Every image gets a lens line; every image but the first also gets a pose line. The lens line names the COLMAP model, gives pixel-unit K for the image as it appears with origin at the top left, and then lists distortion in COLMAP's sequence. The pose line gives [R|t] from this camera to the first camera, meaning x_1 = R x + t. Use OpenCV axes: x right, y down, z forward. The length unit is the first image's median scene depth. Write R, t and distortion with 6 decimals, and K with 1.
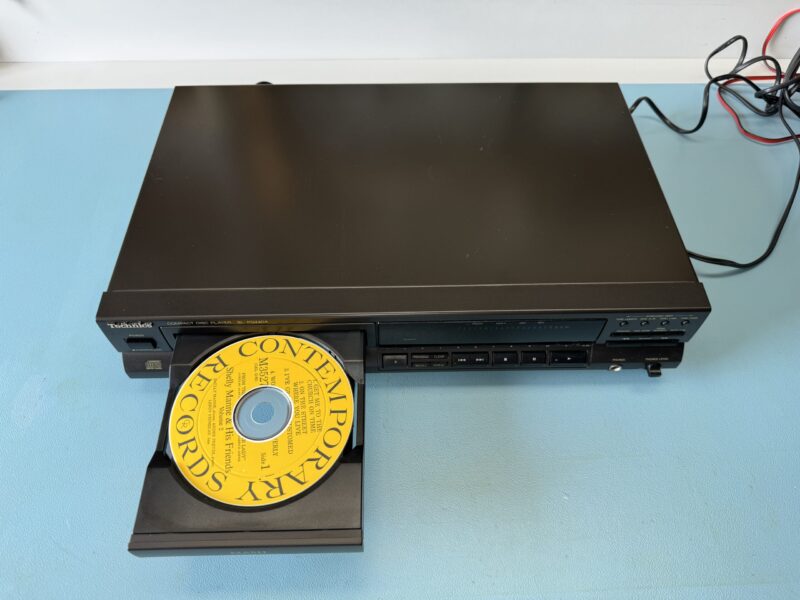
lens RADIAL K [[567.5, 0, 400.0], [0, 567.5, 300.0], [0, 0, 1]] dist [0.083770, -0.182090]
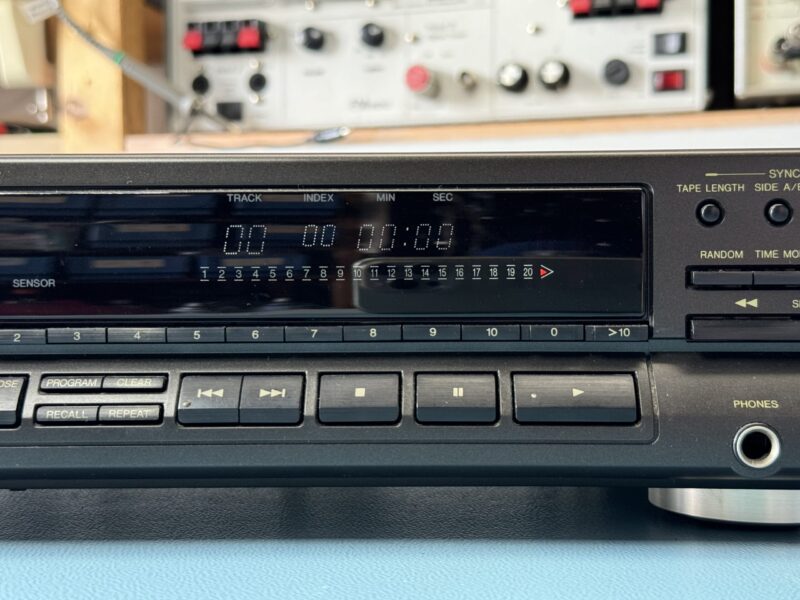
lens RADIAL K [[1105.9, 0, 400.0], [0, 1105.9, 300.0], [0, 0, 1]] dist [0.214507, -0.505143]
pose [[0.998552, -0.016870, -0.051091, 0.239329], [-0.029788, 0.617432, -0.786060, 0.530559], [0.044806, 0.786443, 0.616035, 0.618905]]
